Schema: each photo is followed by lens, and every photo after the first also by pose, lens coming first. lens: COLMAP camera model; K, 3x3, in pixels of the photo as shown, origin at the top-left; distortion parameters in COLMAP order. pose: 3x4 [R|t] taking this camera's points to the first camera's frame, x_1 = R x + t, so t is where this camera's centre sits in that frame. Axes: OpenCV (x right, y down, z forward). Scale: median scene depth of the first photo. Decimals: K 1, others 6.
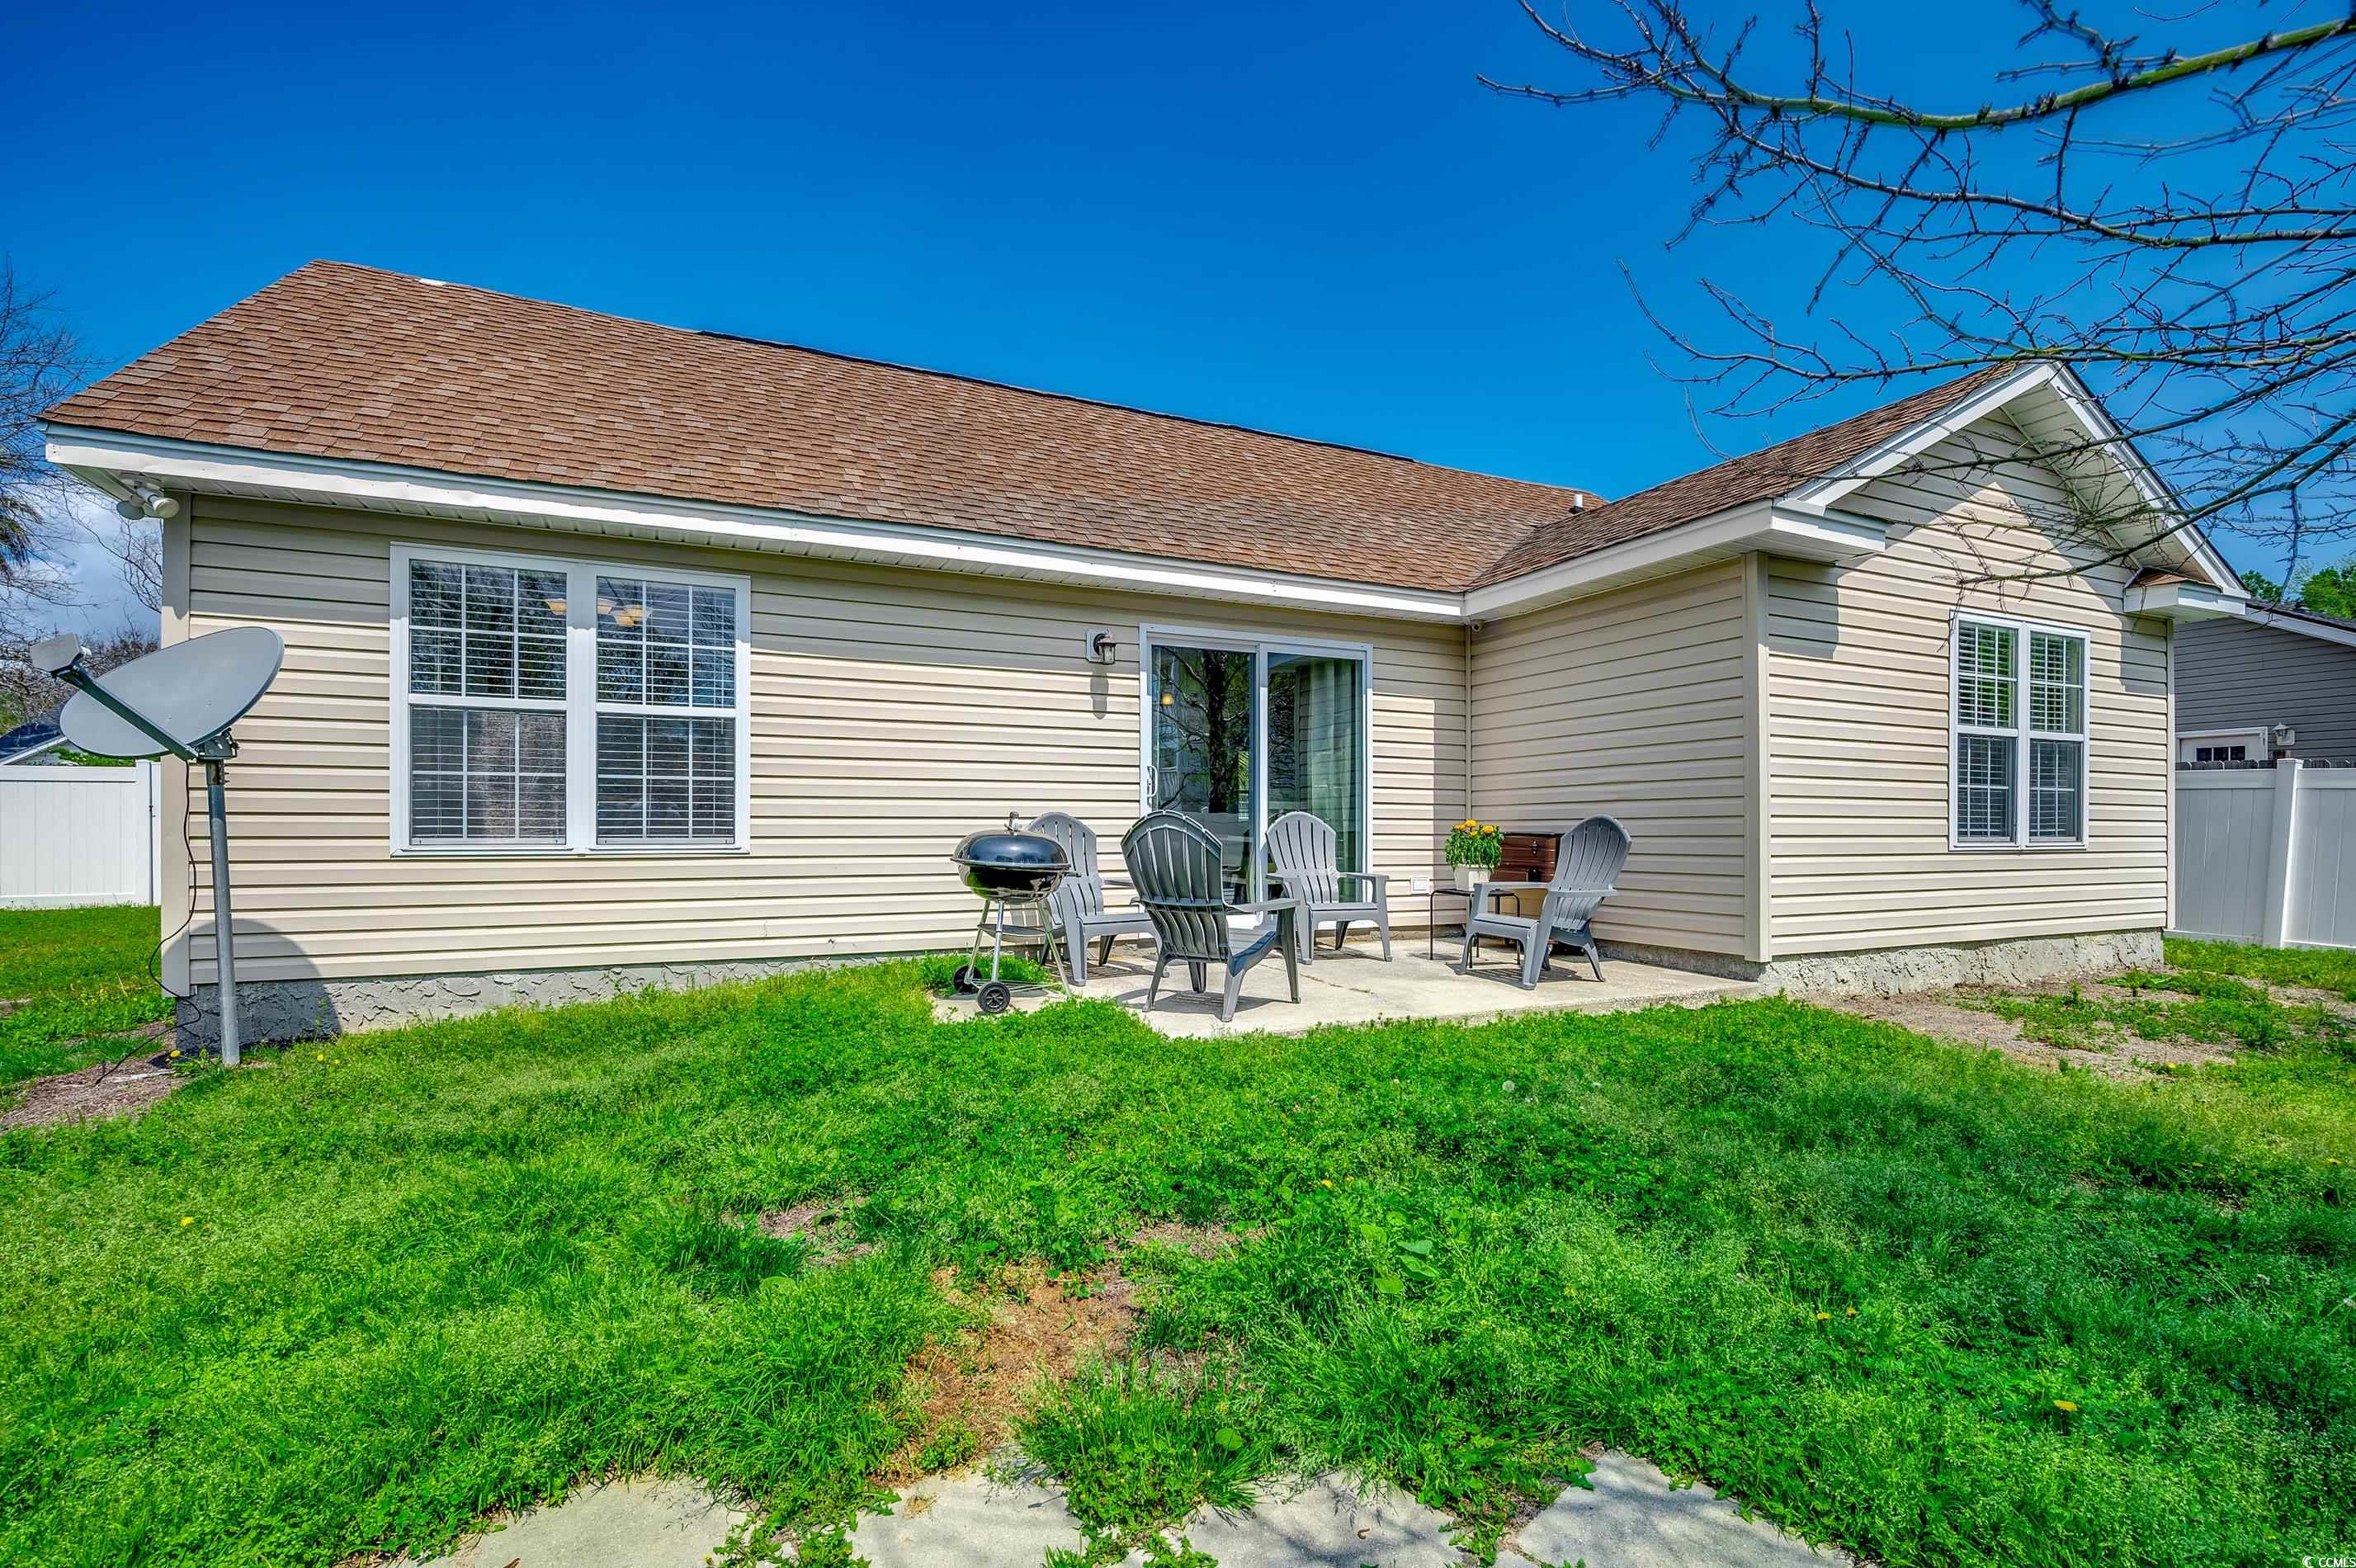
lens RADIAL K [[1056.3, 0, 1187.4], [0, 1056.3, 804.4], [0, 0, 1]] dist [-0.002317, -0.000443]
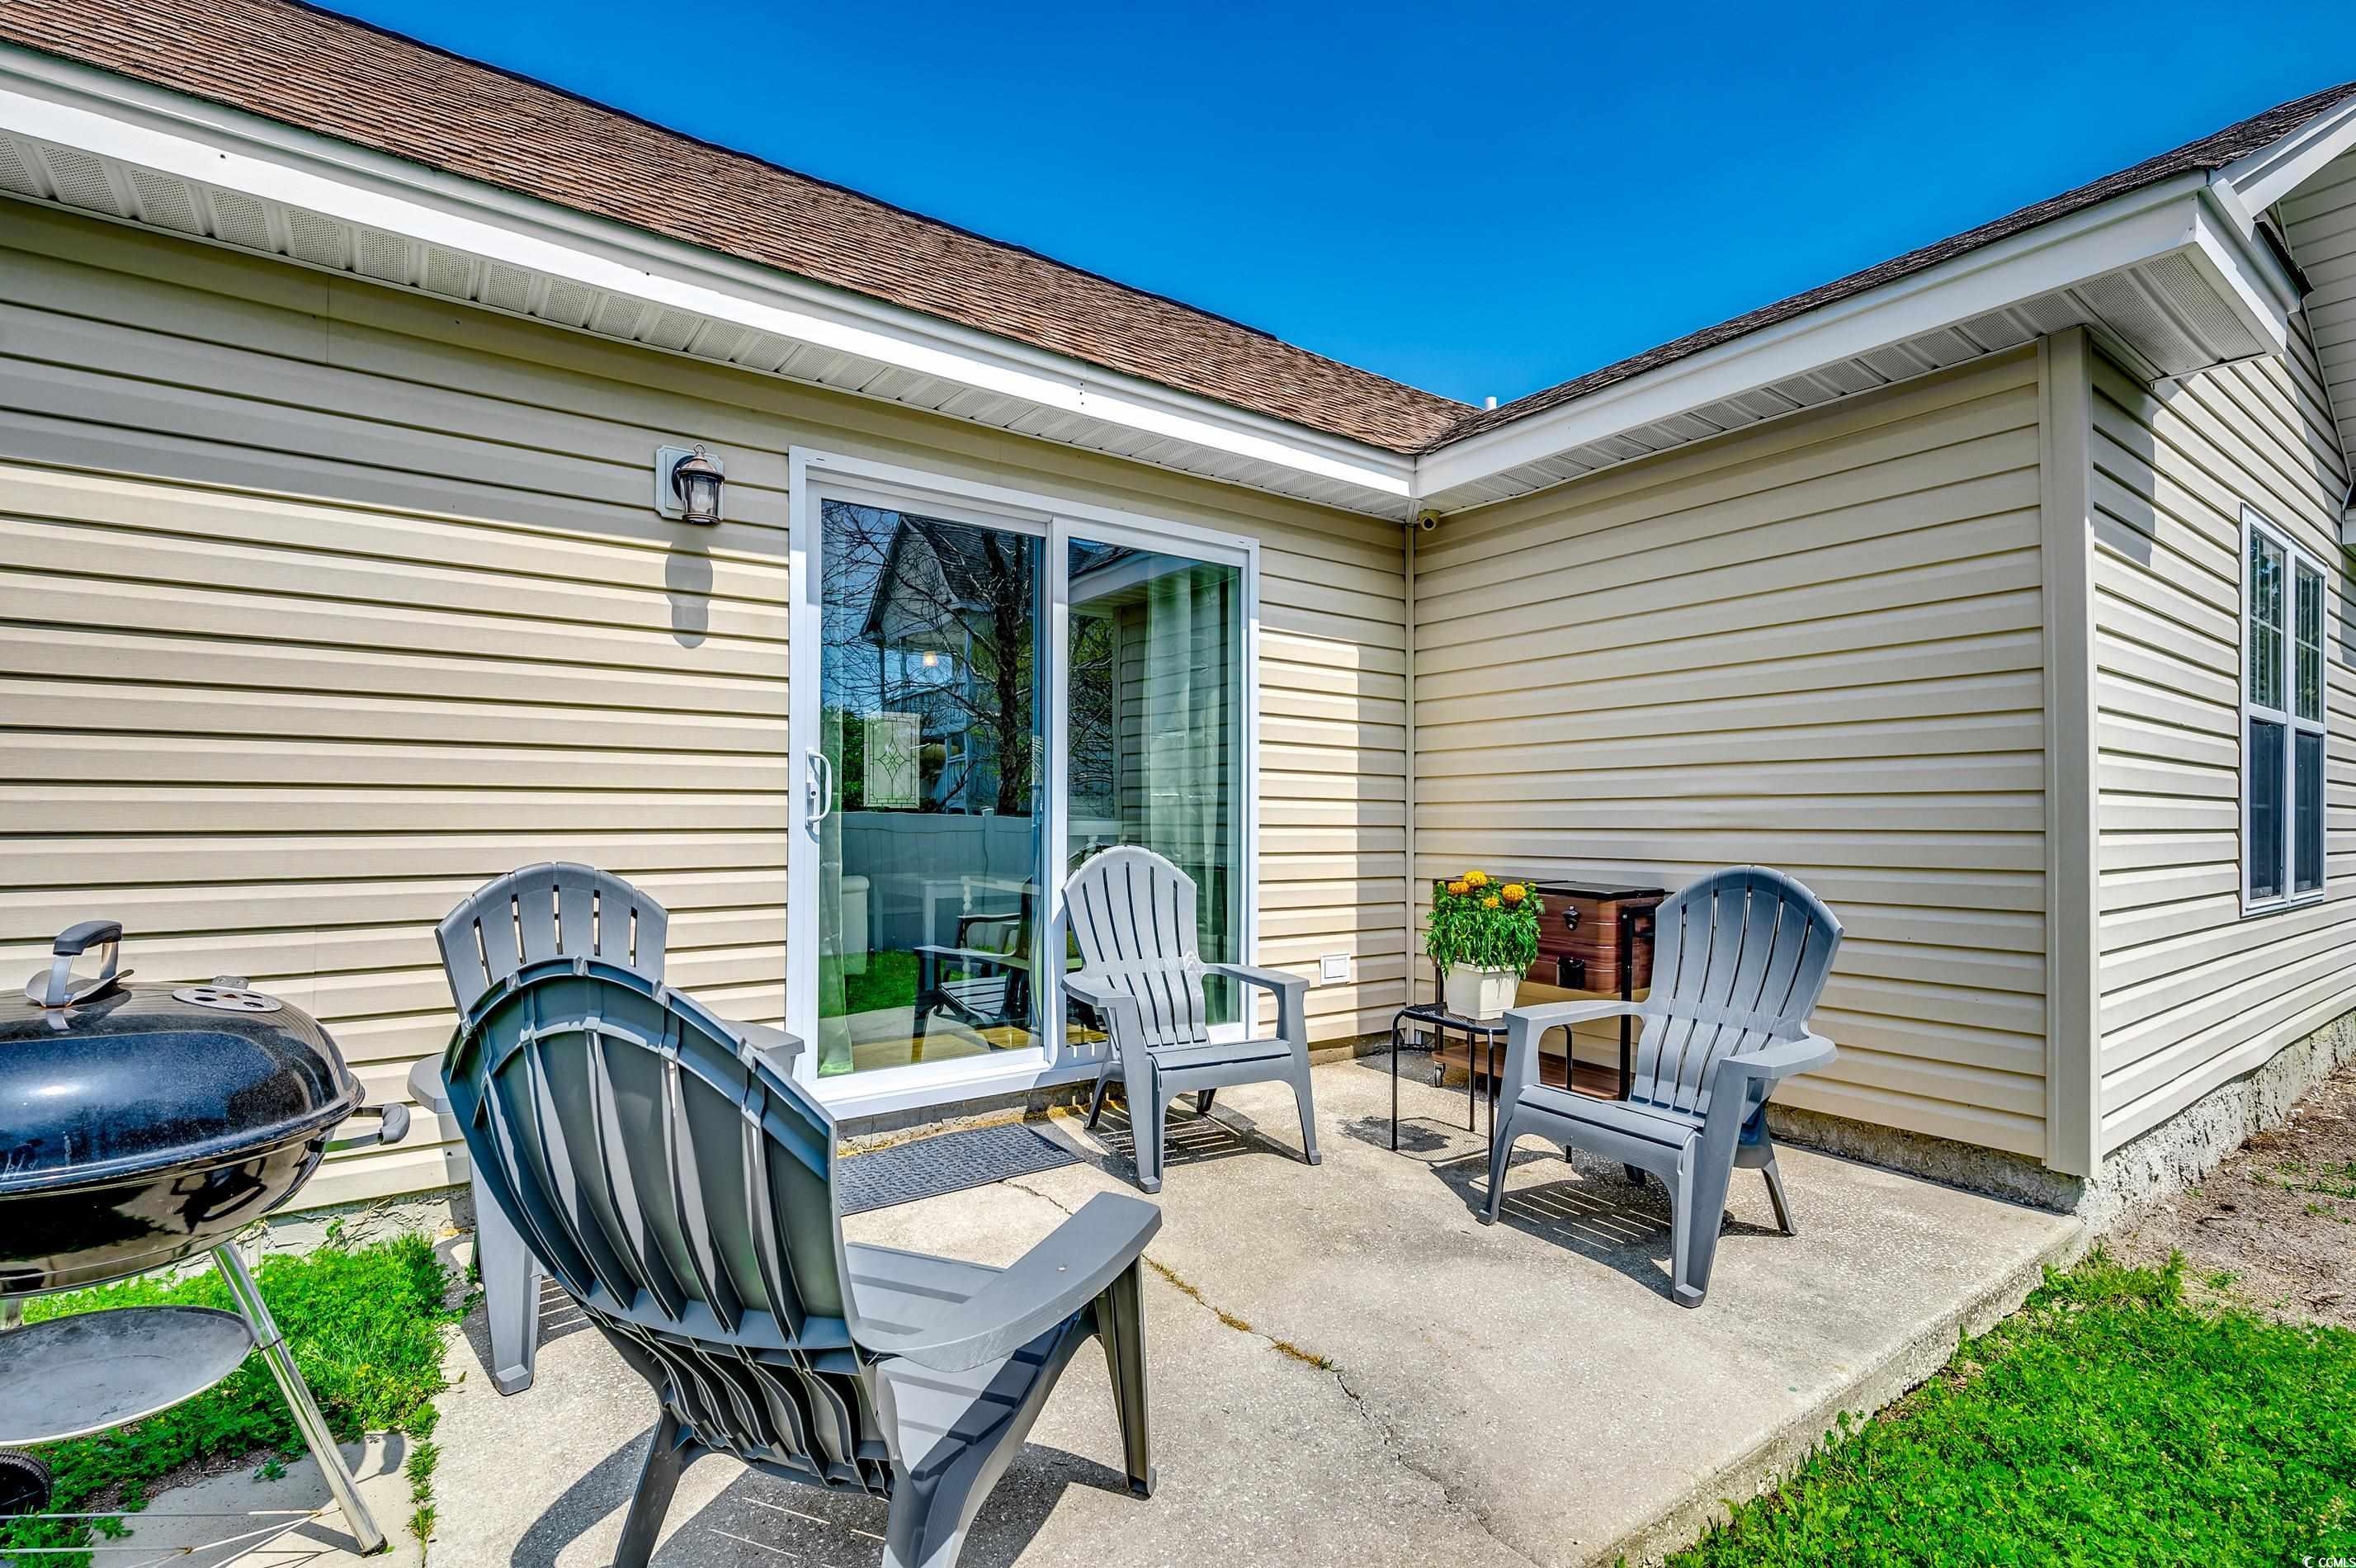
lens RADIAL K [[1056.3, 0, 1187.4], [0, 1056.3, 804.4], [0, 0, 1]] dist [-0.002317, -0.000443]
pose [[0.983896, 0.004471, 0.178687, 0.042134], [-0.006653, 0.999910, 0.011613, -0.019971], [-0.178619, -0.012615, 0.983837, 0.491359]]
